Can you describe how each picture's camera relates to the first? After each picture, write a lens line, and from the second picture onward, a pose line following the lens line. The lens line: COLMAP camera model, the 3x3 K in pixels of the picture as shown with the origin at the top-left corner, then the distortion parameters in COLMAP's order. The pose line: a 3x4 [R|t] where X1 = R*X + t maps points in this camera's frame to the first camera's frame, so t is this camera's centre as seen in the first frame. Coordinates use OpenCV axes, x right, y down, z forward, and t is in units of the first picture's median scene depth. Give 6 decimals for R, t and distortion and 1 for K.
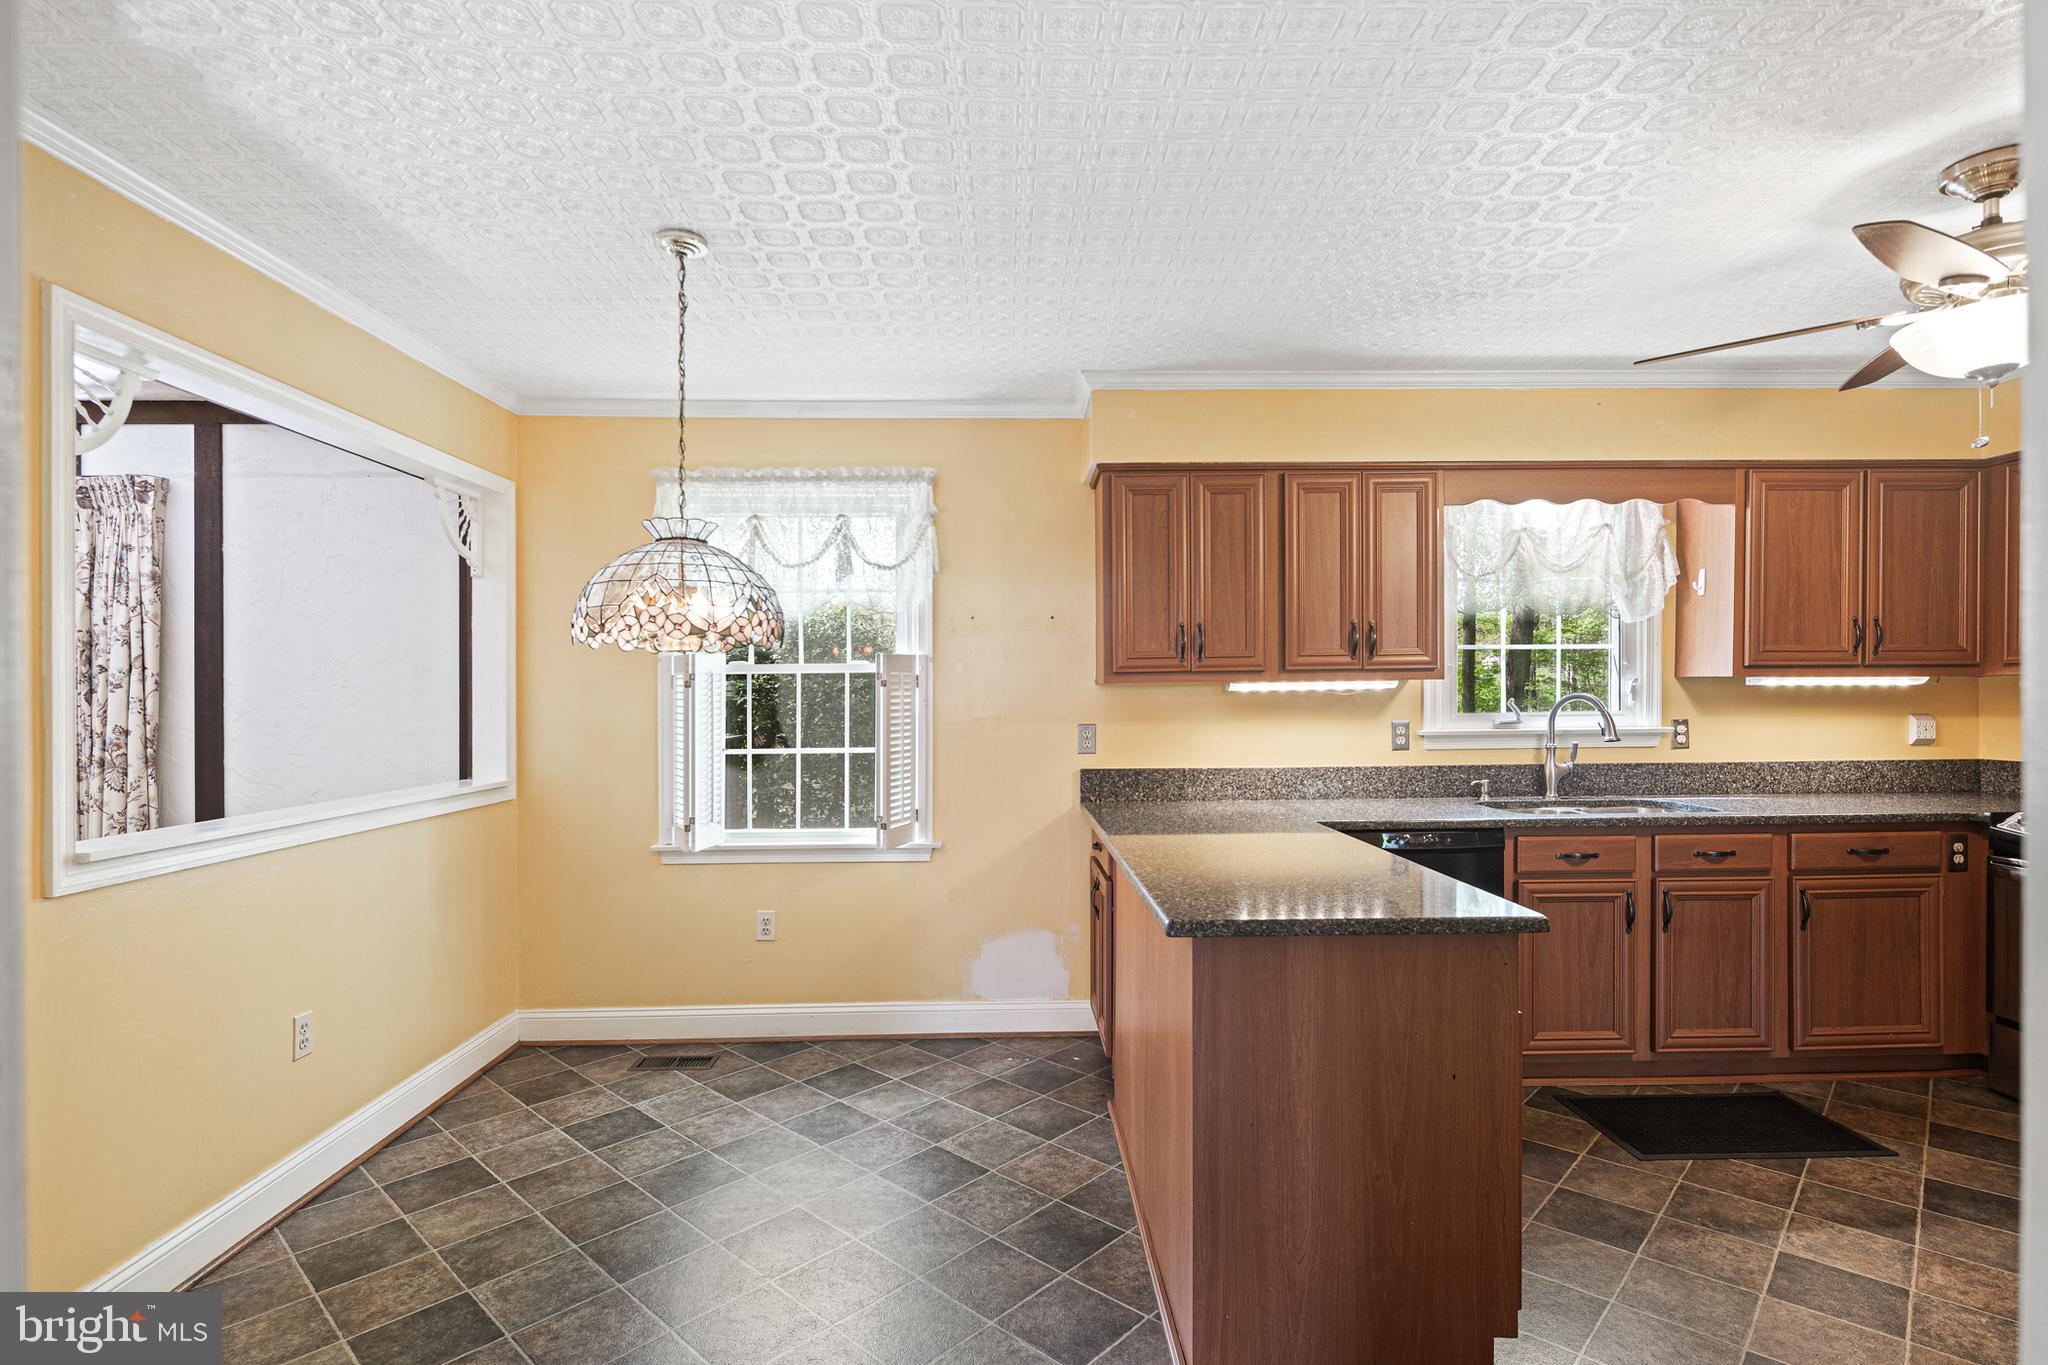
lens RADIAL K [[1015.8, 0, 1024.0], [0, 1015.8, 682.5], [0, 0, 1]] dist [-0.001262, -0.001534]
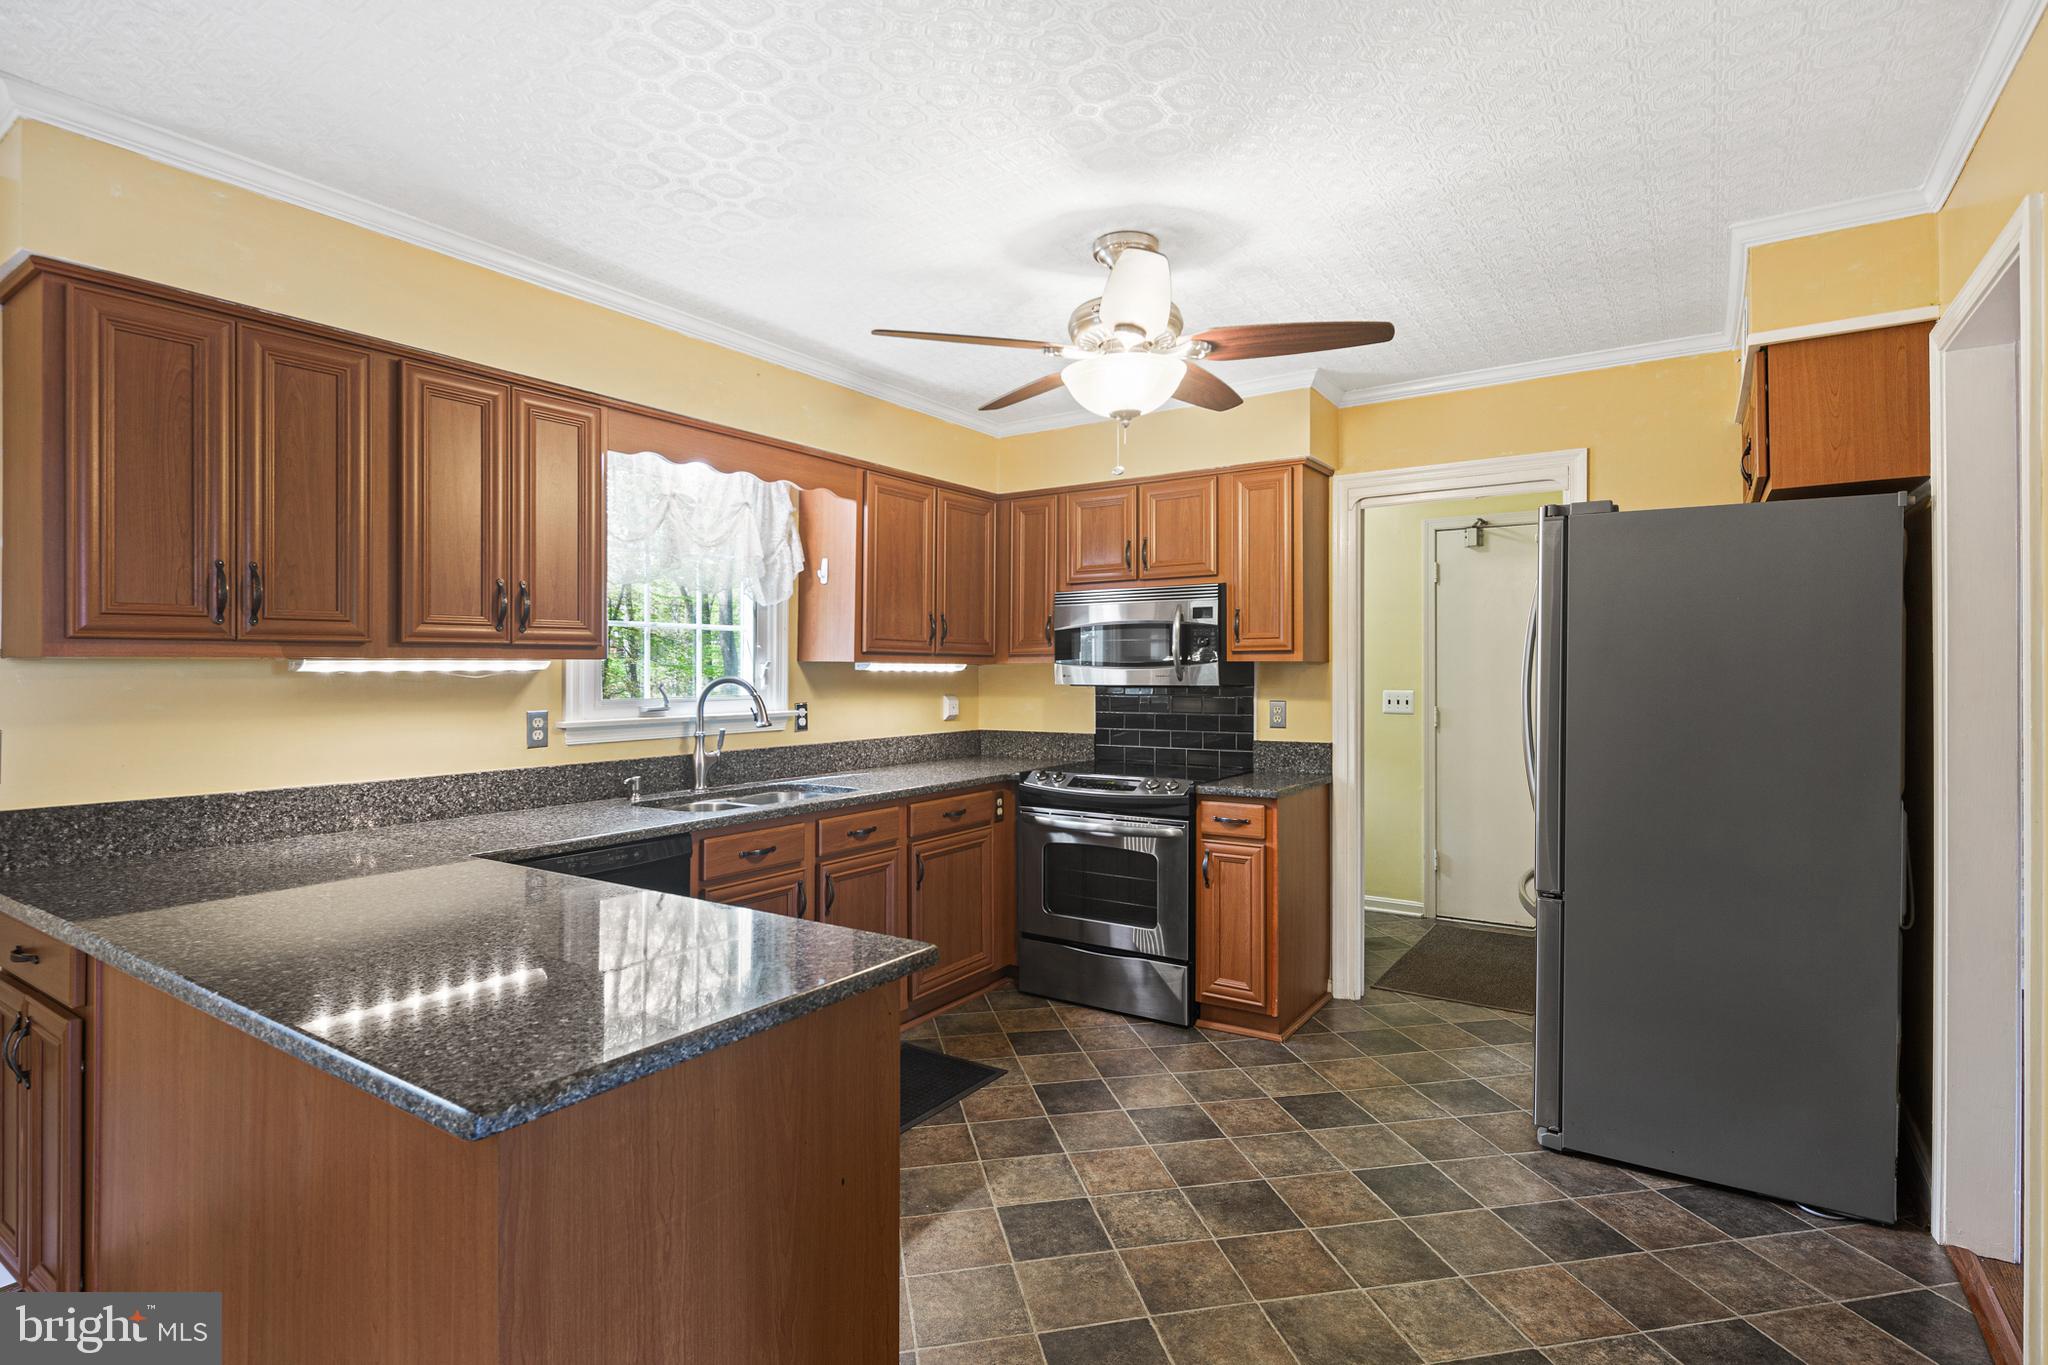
lens RADIAL K [[1004.8, 0, 1028.3], [0, 1004.8, 670.1], [0, 0, 1]] dist [0.003217, -0.000622]
pose [[0.572297, 0.008837, 0.819999, -0.061734], [-0.011500, 0.999930, -0.002750, 0.003682], [-0.819966, -0.007856, 0.572359, 0.243923]]
